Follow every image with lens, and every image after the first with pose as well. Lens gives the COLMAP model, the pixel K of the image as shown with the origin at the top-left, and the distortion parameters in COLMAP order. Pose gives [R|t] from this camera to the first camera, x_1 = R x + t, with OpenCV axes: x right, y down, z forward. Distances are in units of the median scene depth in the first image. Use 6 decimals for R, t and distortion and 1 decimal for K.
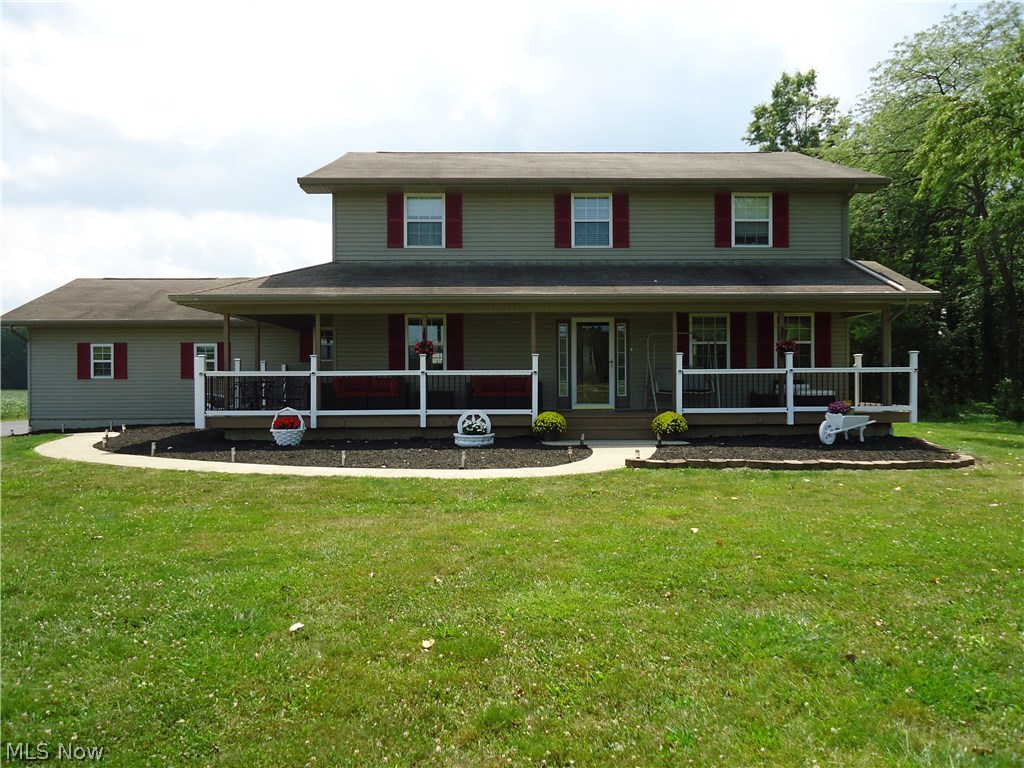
lens RADIAL K [[751.1, 0, 512.3], [0, 751.1, 382.3], [0, 0, 1]] dist [-0.006799, 0.015269]
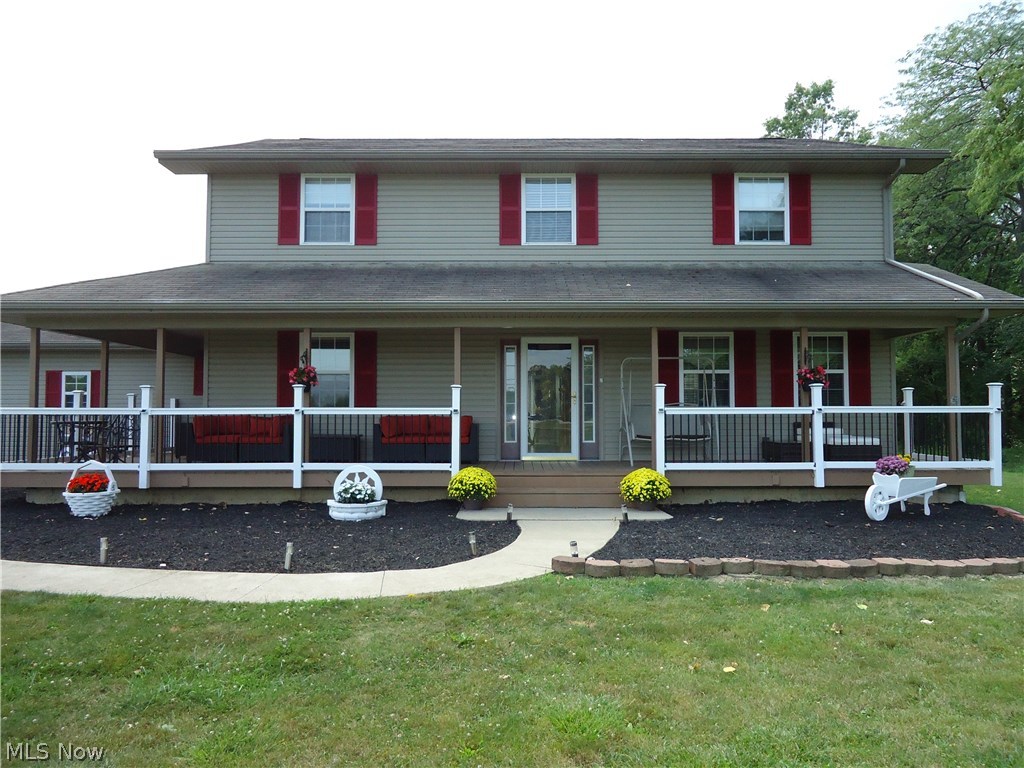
lens RADIAL K [[751.1, 0, 513.2], [0, 751.1, 380.8], [0, 0, 1]] dist [-0.006799, 0.015269]
pose [[0.999845, 0.003673, -0.017213, 0.085724], [-0.004484, 0.998872, -0.047271, -0.007519], [0.017020, 0.047341, 0.998734, 0.259559]]
